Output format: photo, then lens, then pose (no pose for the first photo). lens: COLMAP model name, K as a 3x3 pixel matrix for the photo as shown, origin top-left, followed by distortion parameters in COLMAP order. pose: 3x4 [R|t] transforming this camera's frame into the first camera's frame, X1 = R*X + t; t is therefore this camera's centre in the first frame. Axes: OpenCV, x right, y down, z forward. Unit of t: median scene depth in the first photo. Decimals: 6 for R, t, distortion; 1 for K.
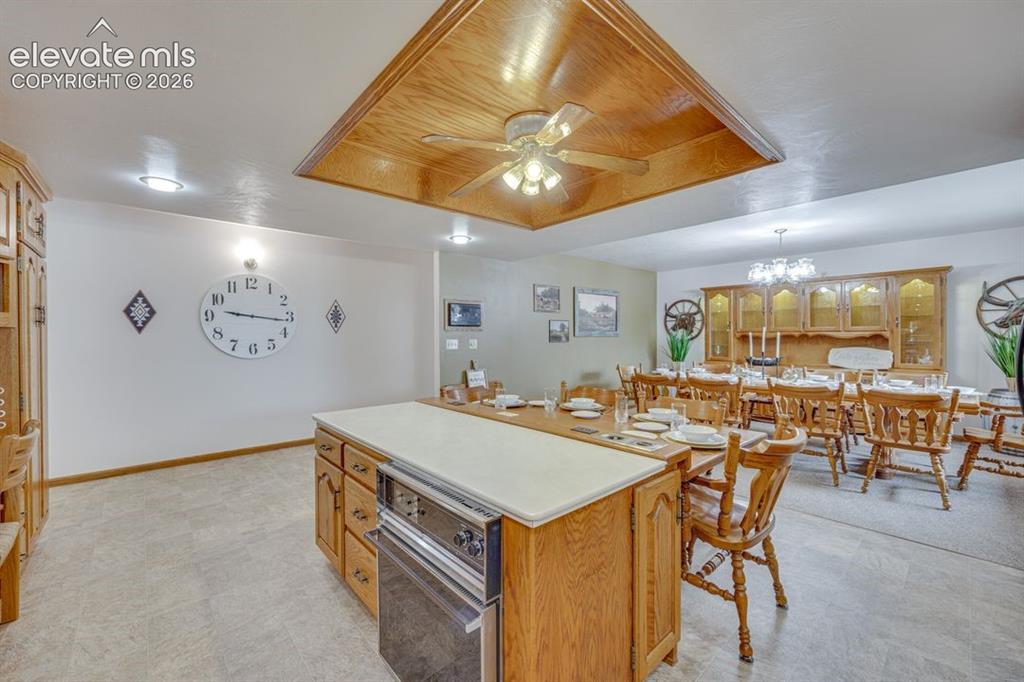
lens RADIAL K [[412.8, 0, 513.0], [0, 412.8, 339.1], [0, 0, 1]] dist [-0.000861, -0.000049]
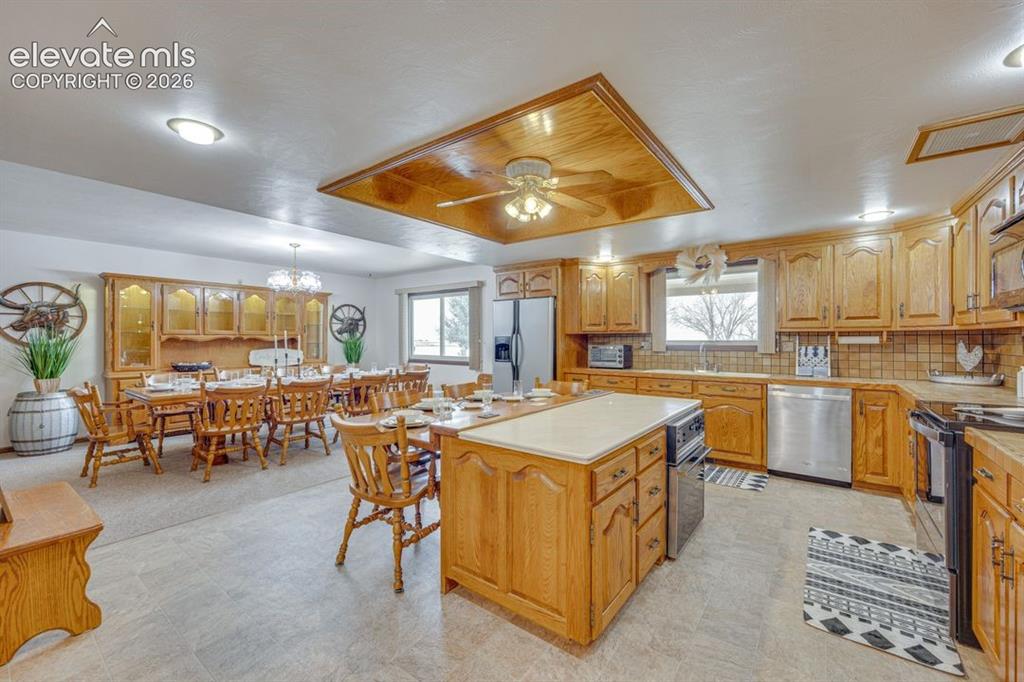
lens RADIAL K [[412.8, 0, 513.0], [0, 412.8, 339.1], [0, 0, 1]] dist [-0.000861, -0.000049]
pose [[-0.190821, 0.001453, 0.981624, -0.466697], [0.007470, 0.999972, -0.000028, -0.002393], [-0.981597, 0.007327, -0.190826, 0.525295]]
